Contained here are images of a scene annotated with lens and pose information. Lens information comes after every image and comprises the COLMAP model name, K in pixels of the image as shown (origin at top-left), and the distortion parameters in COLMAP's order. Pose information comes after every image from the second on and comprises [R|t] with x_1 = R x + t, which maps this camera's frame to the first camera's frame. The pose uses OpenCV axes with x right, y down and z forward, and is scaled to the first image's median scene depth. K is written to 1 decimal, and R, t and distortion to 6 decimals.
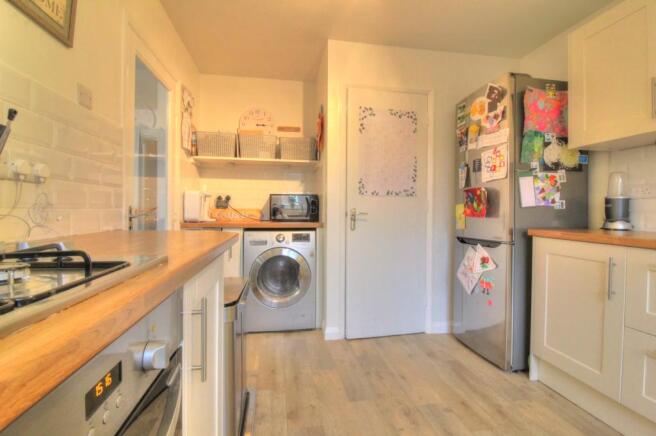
lens RADIAL K [[308.6, 0, 329.0], [0, 308.6, 214.5], [0, 0, 1]] dist [0.000716, -0.016535]
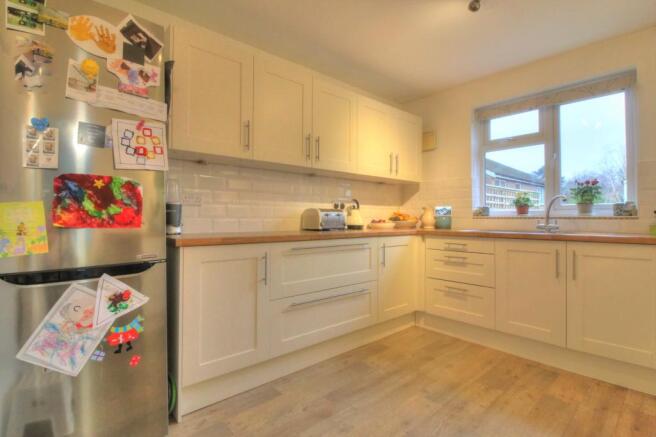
lens RADIAL K [[290.5, 0, 326.5], [0, 290.5, 214.9], [0, 0, 1]] dist [0.000626, -0.012809]
pose [[-0.484622, -0.002324, 0.874720, -0.323288], [0.000739, 0.999995, 0.003067, -0.027583], [-0.874723, 0.002132, -0.484618, 1.569355]]
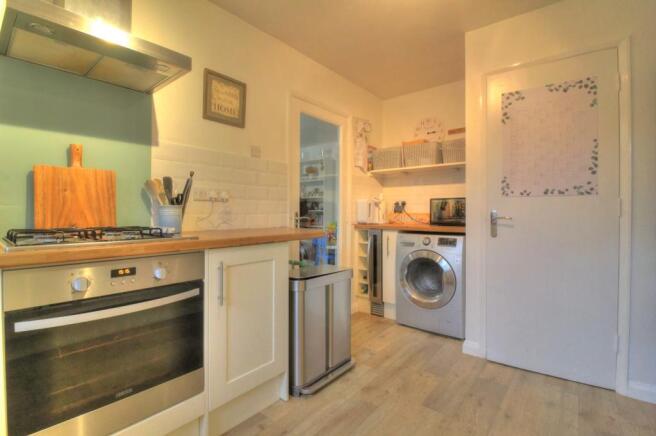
lens RADIAL K [[308.6, 0, 329.0], [0, 308.6, 214.5], [0, 0, 1]] dist [0.000716, -0.016535]
pose [[0.651222, -0.002253, -0.758884, 0.414958], [-0.007202, 0.999932, -0.009150, -0.001233], [0.758853, 0.011424, 0.651162, 0.073018]]
